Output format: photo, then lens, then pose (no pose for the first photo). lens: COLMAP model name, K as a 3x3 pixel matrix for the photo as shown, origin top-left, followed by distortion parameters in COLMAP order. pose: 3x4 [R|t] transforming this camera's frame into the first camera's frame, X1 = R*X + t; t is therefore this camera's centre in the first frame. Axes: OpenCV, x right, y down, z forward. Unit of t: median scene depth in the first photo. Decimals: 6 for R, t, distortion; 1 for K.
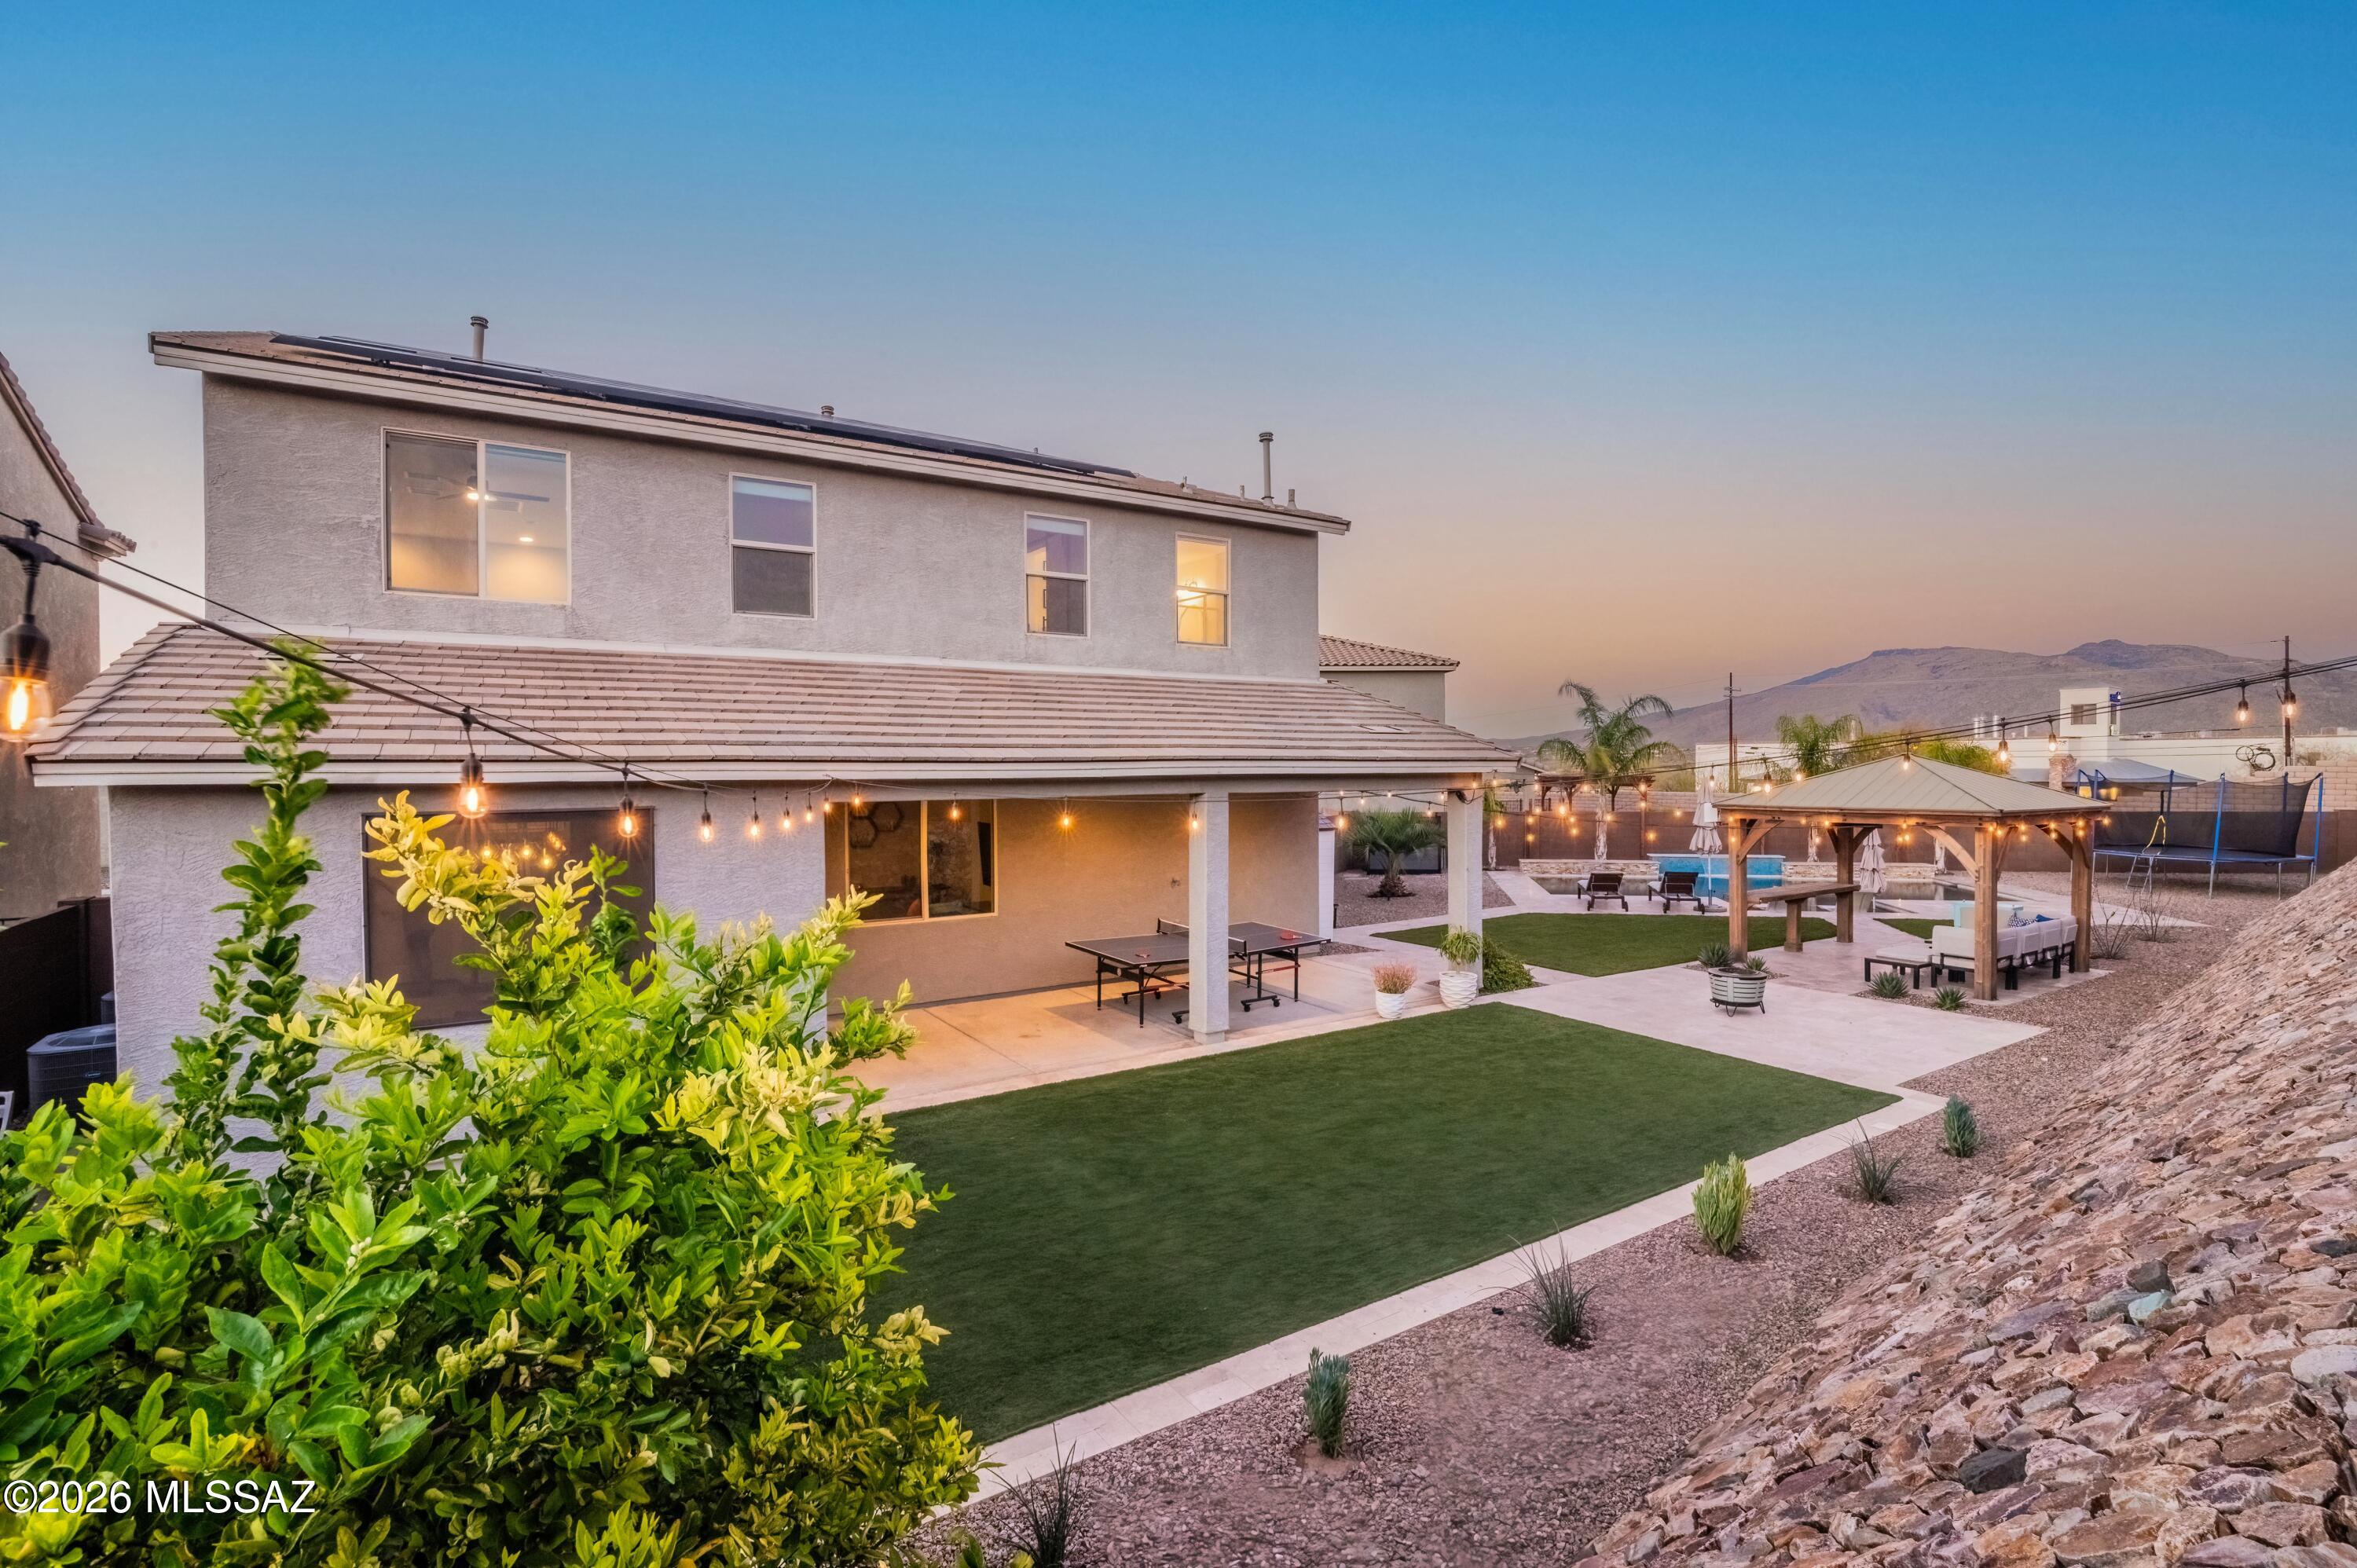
lens RADIAL K [[1104.5, 0, 1180.4], [0, 1104.5, 803.5], [0, 0, 1]] dist [-0.018600, 0.000171]
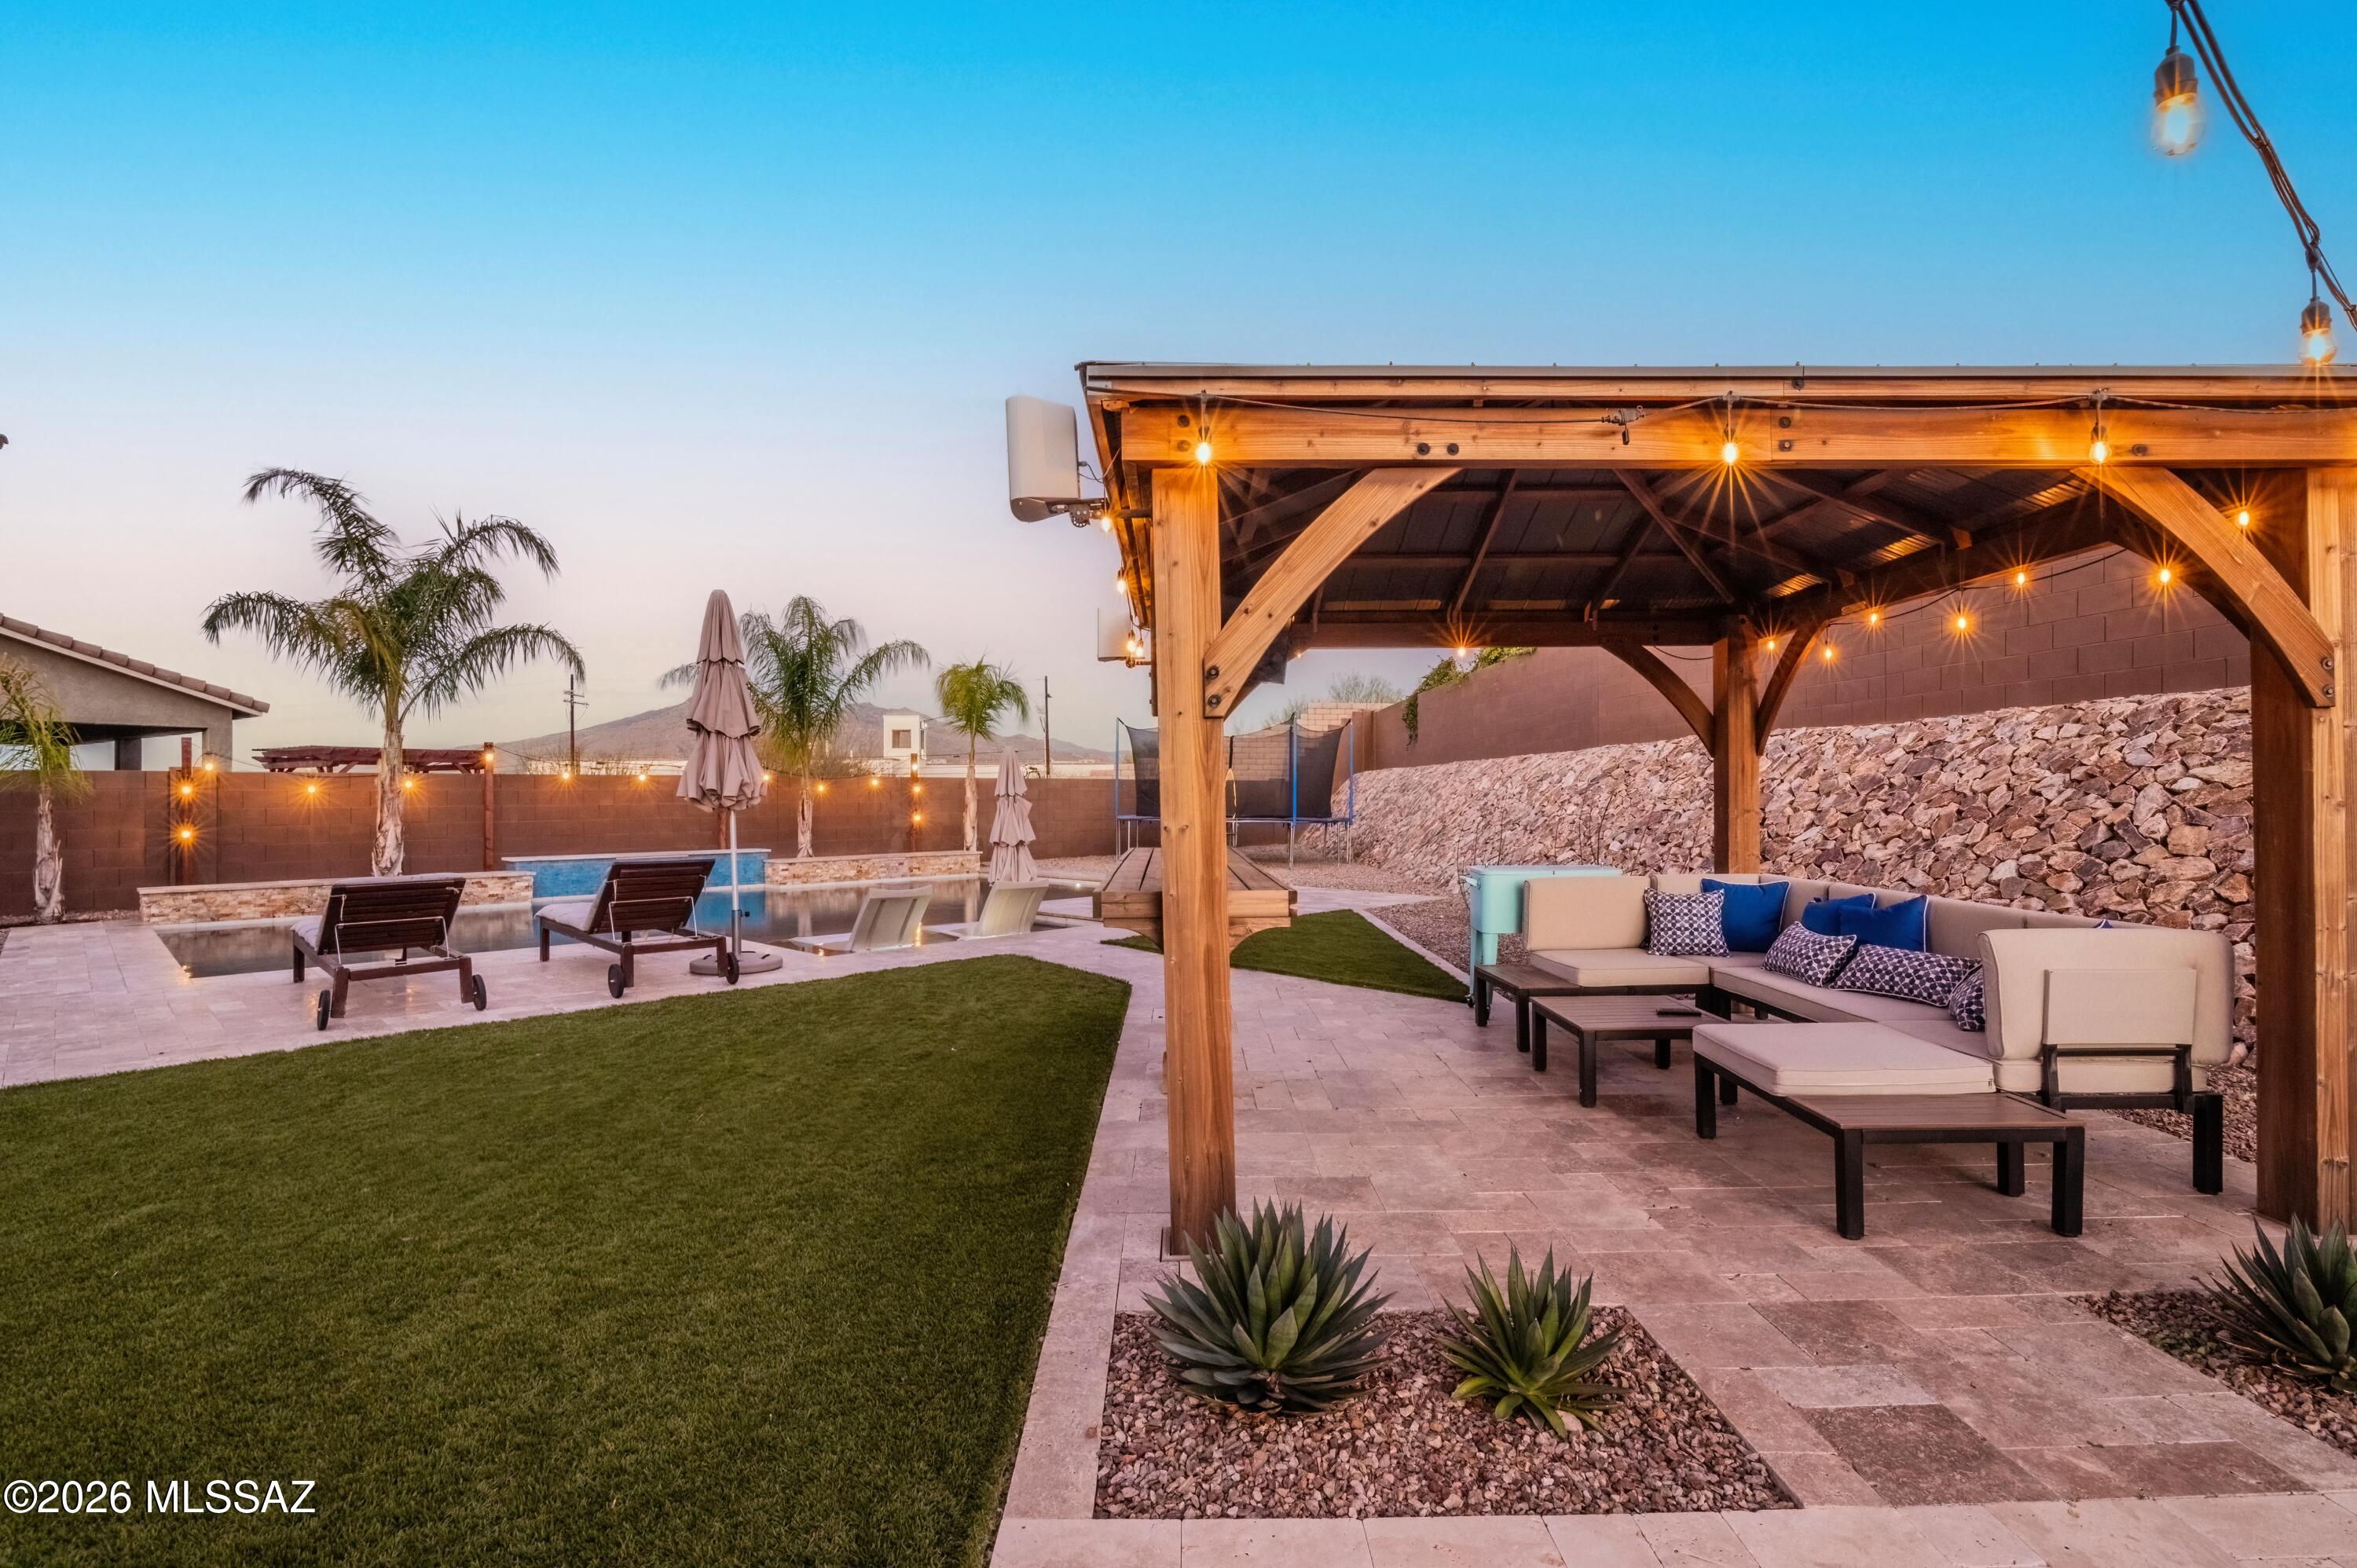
lens RADIAL K [[1104.5, 0, 1180.4], [0, 1104.5, 803.5], [0, 0, 1]] dist [-0.018600, 0.000171]
pose [[0.555150, -0.007136, 0.831719, 0.228761], [0.037721, 0.999150, -0.016605, 0.047509], [-0.830894, 0.040592, 0.554948, 0.583352]]
